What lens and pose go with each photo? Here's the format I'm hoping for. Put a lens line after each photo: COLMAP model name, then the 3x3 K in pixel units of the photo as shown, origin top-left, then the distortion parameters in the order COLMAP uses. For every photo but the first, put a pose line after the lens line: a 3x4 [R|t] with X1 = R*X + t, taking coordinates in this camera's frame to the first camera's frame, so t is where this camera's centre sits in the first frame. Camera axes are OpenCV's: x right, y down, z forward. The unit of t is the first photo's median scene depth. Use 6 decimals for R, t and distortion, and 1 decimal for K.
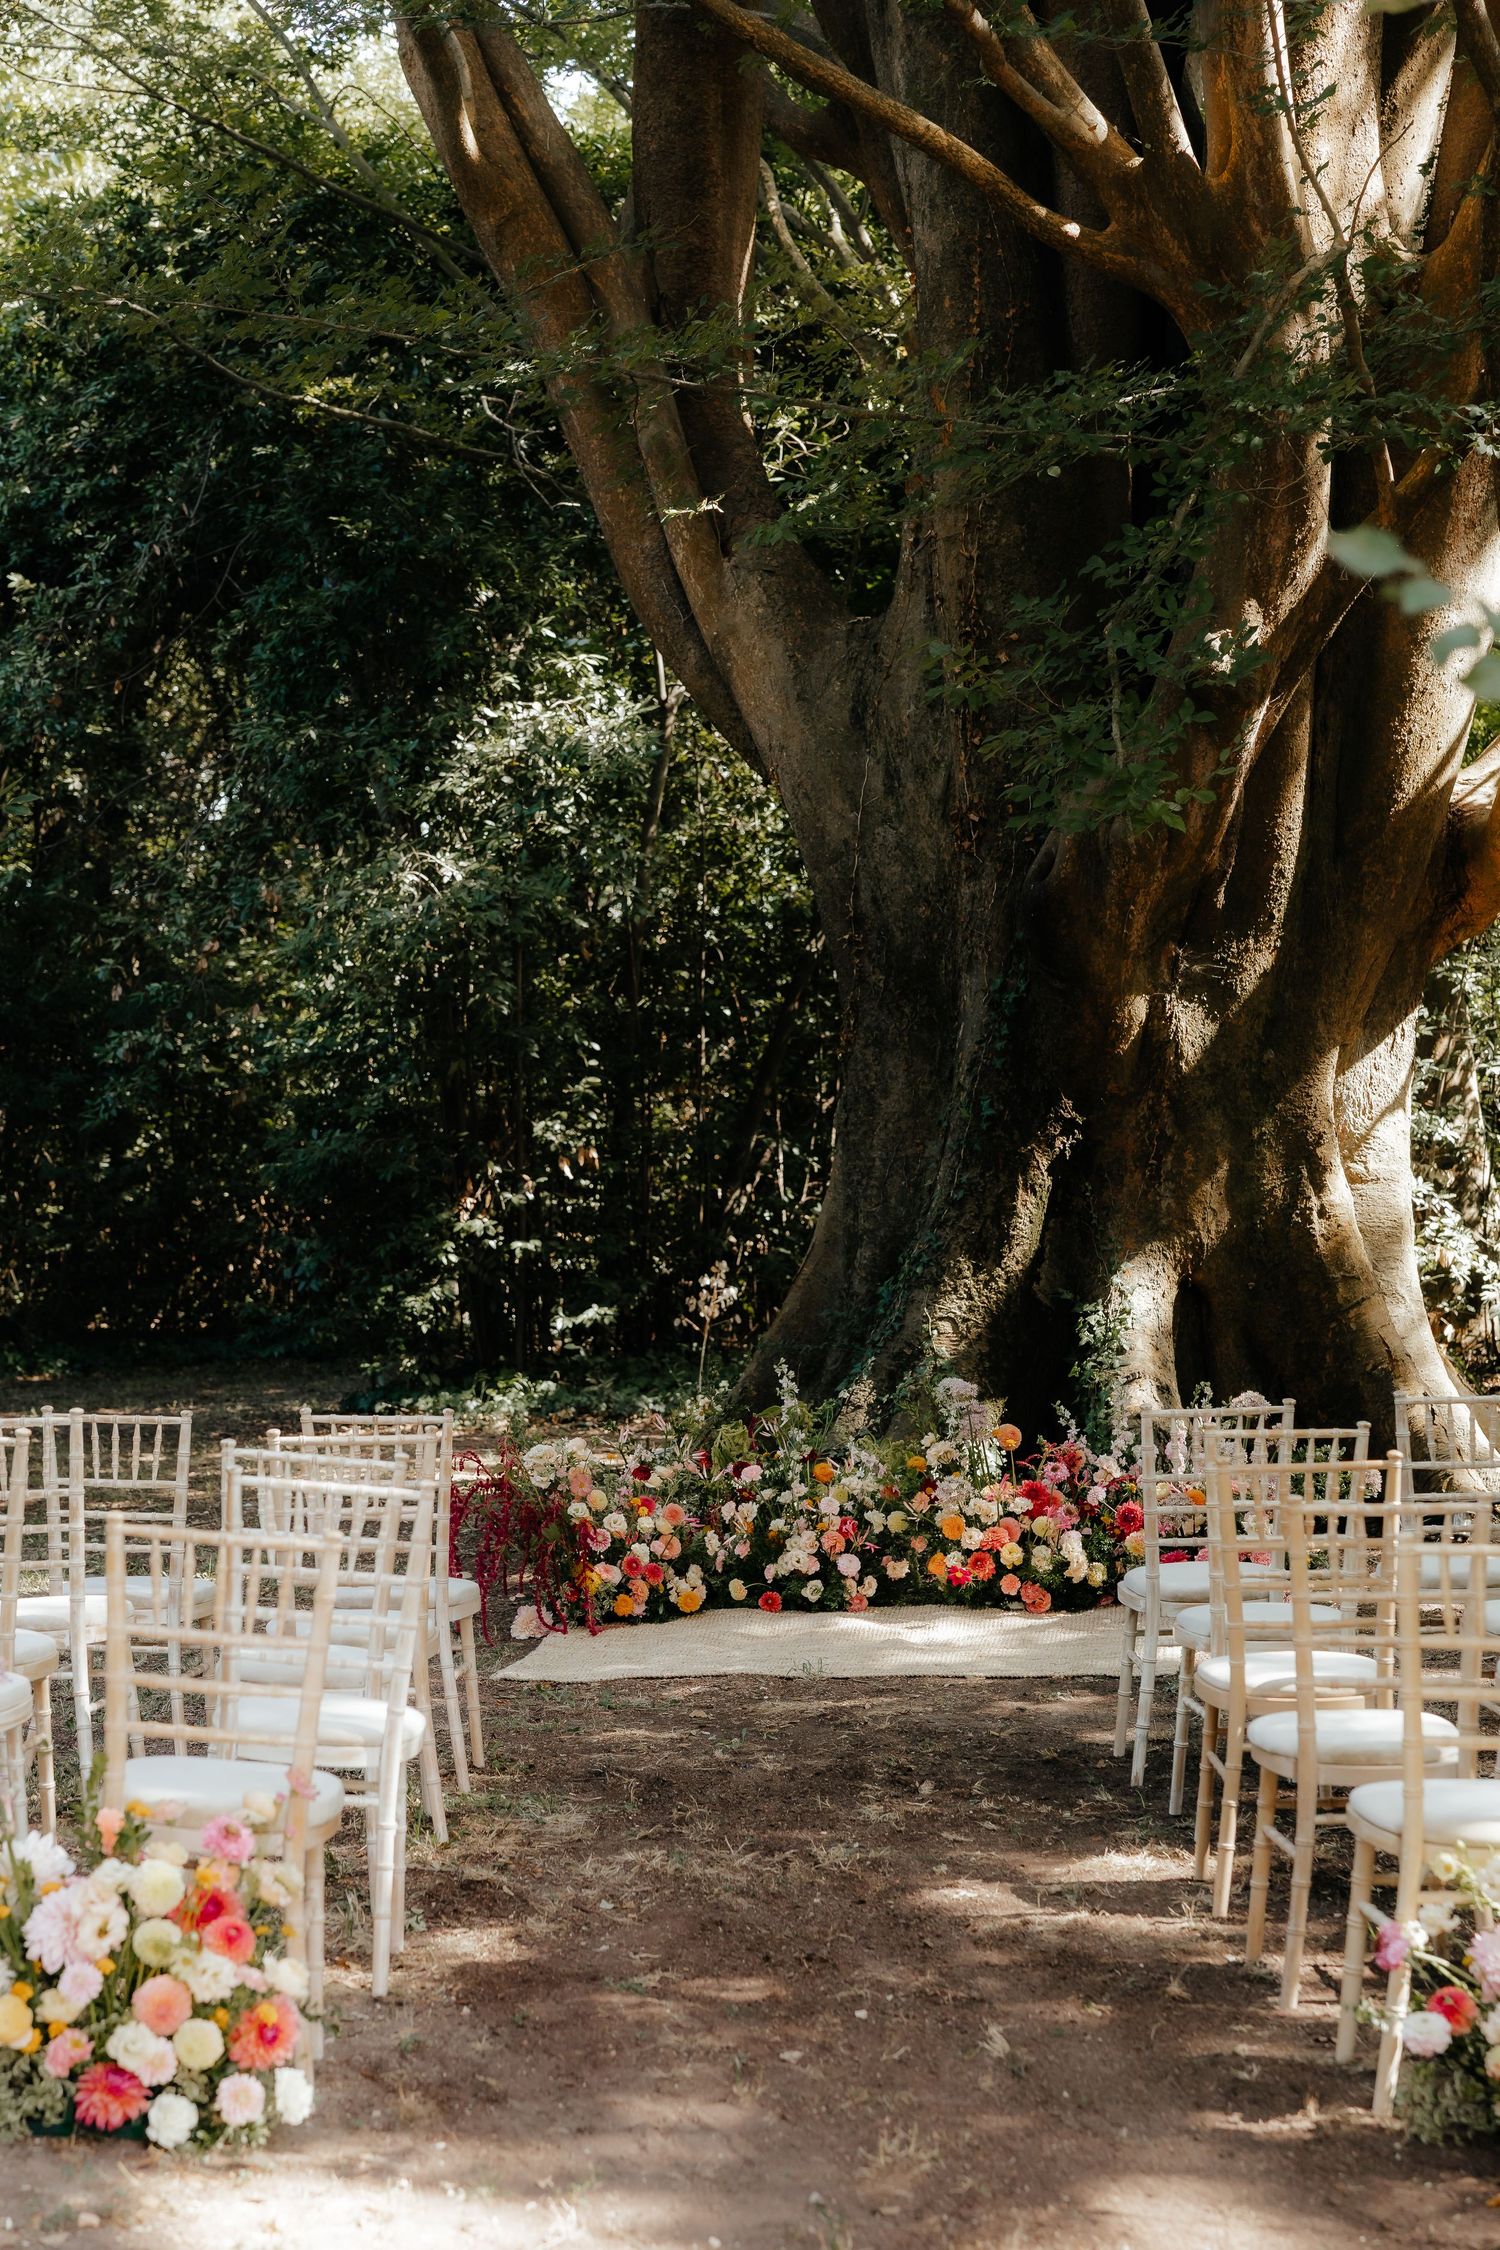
lens RADIAL K [[4422.5, 0, 697.4], [0, 4422.5, 1120.6], [0, 0, 1]] dist [0.050279, 0.000000]
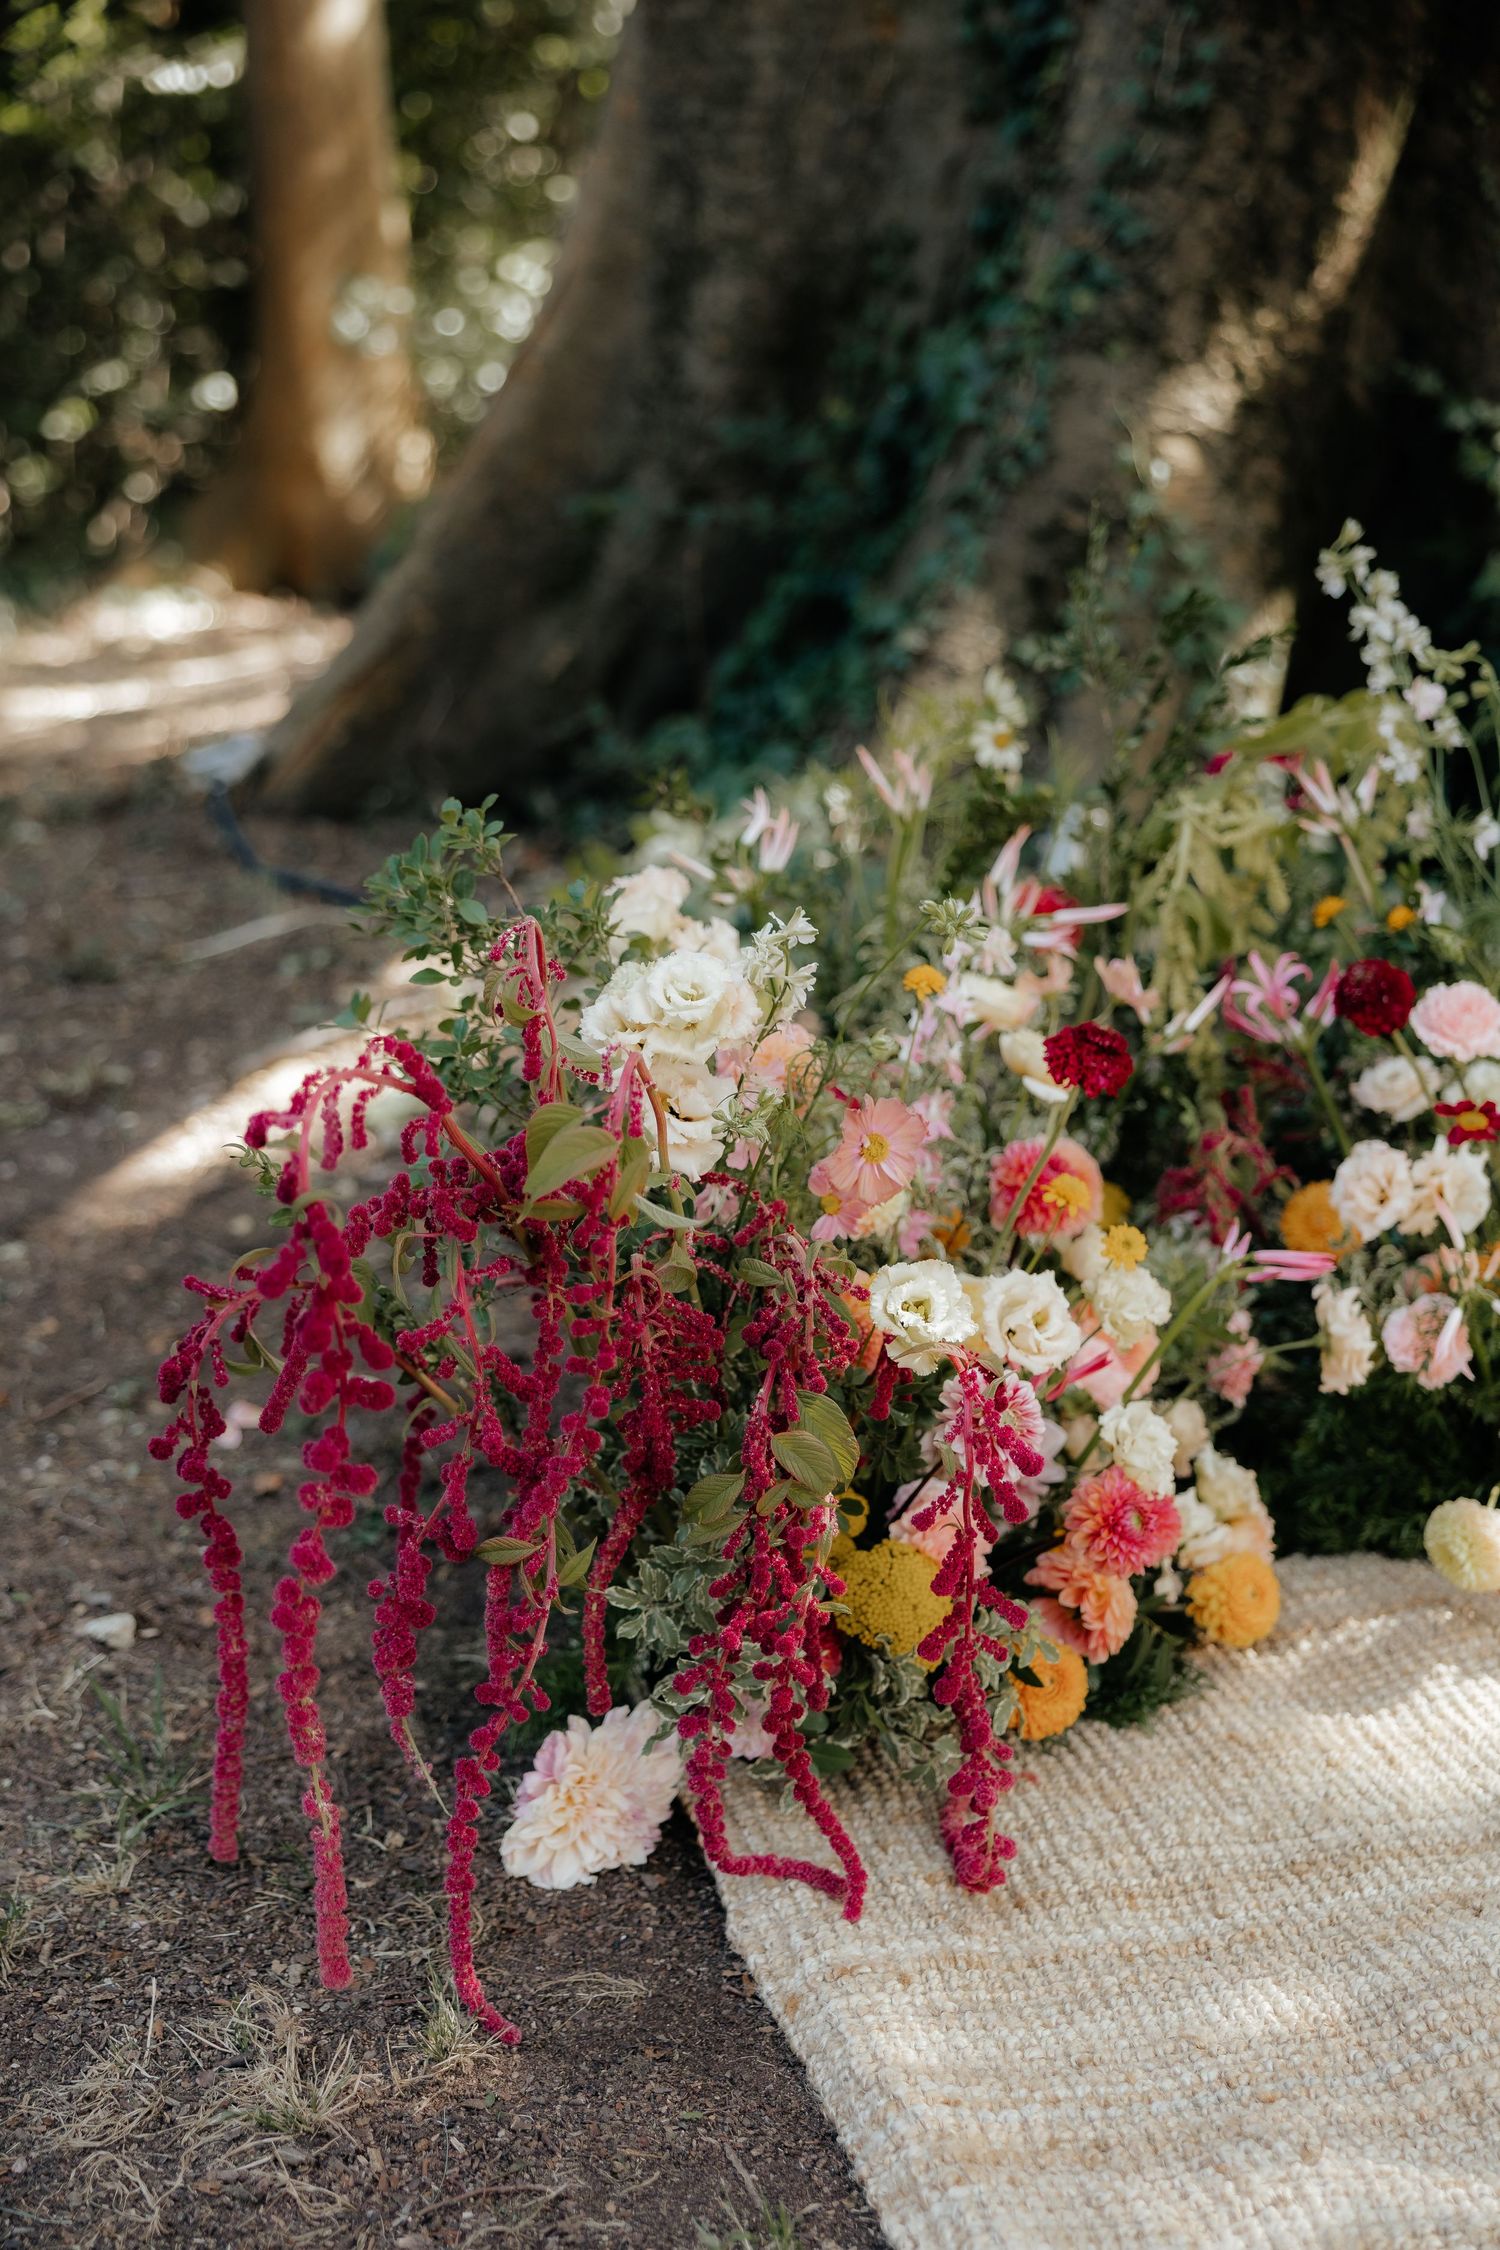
lens RADIAL K [[2856.5, 0, 747.9], [0, 2856.5, 1115.2], [0, 0, 1]] dist [-0.000274, 0.000000]
pose [[0.928655, -0.066285, 0.364973, -0.077700], [-0.023200, 0.971600, 0.235488, 0.050217], [-0.370217, -0.227155, 0.900744, 0.878563]]
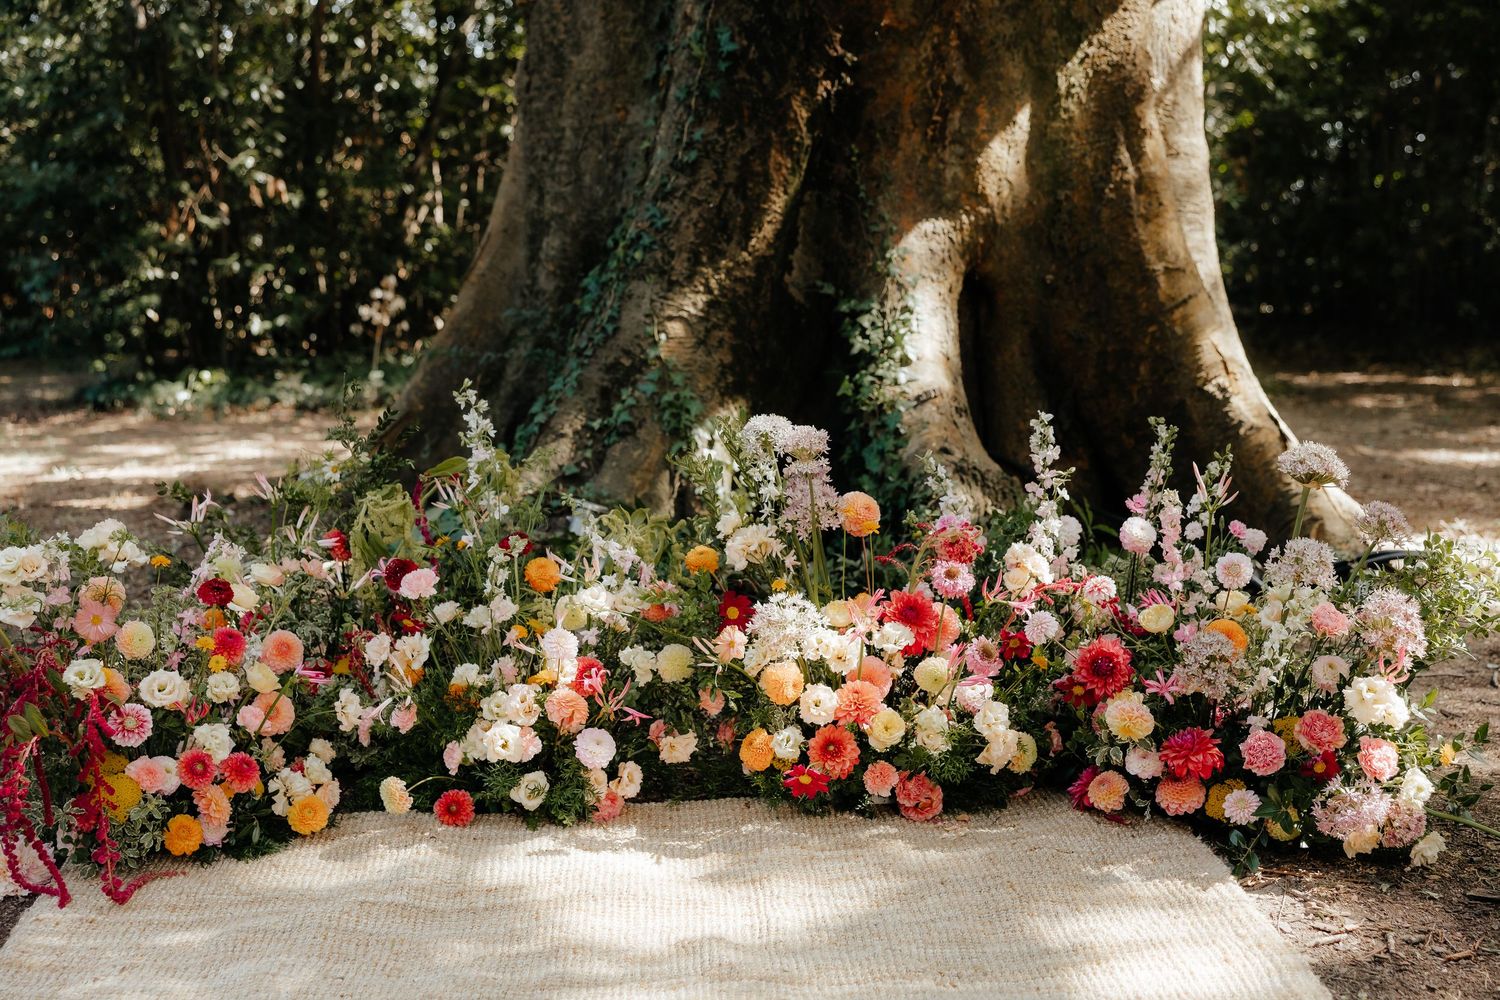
lens RADIAL K [[1904.4, 0, 759.5], [0, 1904.4, 485.8], [0, 0, 1]] dist [-0.000274, 0.000000]
pose [[0.982092, -0.012188, 0.188010, 0.009436], [-0.011483, 0.992178, 0.124303, 0.036392], [-0.188054, -0.124236, 0.974270, 0.757471]]
